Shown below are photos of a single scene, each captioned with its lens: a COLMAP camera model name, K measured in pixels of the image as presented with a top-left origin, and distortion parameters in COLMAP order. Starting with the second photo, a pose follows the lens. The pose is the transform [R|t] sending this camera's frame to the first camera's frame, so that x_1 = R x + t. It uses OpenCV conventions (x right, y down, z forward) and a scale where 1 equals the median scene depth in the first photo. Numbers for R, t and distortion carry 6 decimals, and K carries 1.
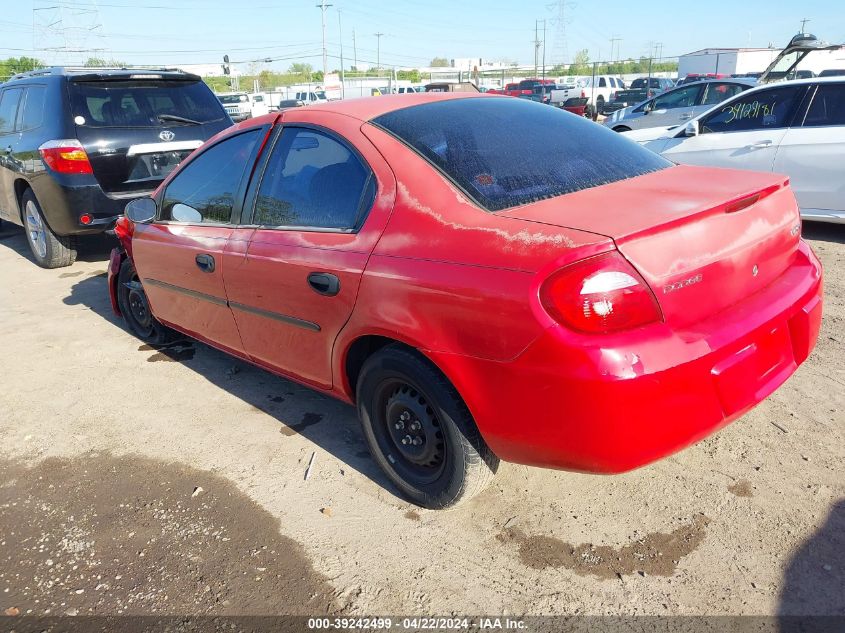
lens RADIAL K [[661.9, 0, 441.2], [0, 661.9, 308.9], [0, 0, 1]] dist [-0.004483, 0.020054]
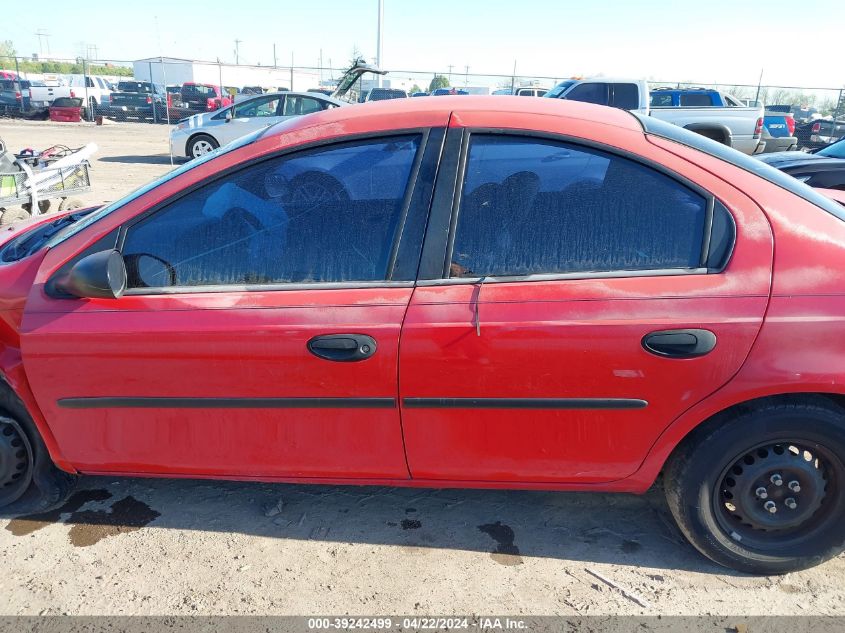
lens RADIAL K [[661.9, 0, 419.3], [0, 661.9, 307.3], [0, 0, 1]] dist [-0.004483, 0.020054]
pose [[0.743921, -0.137334, 0.654004, -0.371484], [0.145640, 0.988450, 0.041901, -0.064576], [-0.652204, 0.064078, 0.755330, 0.256857]]
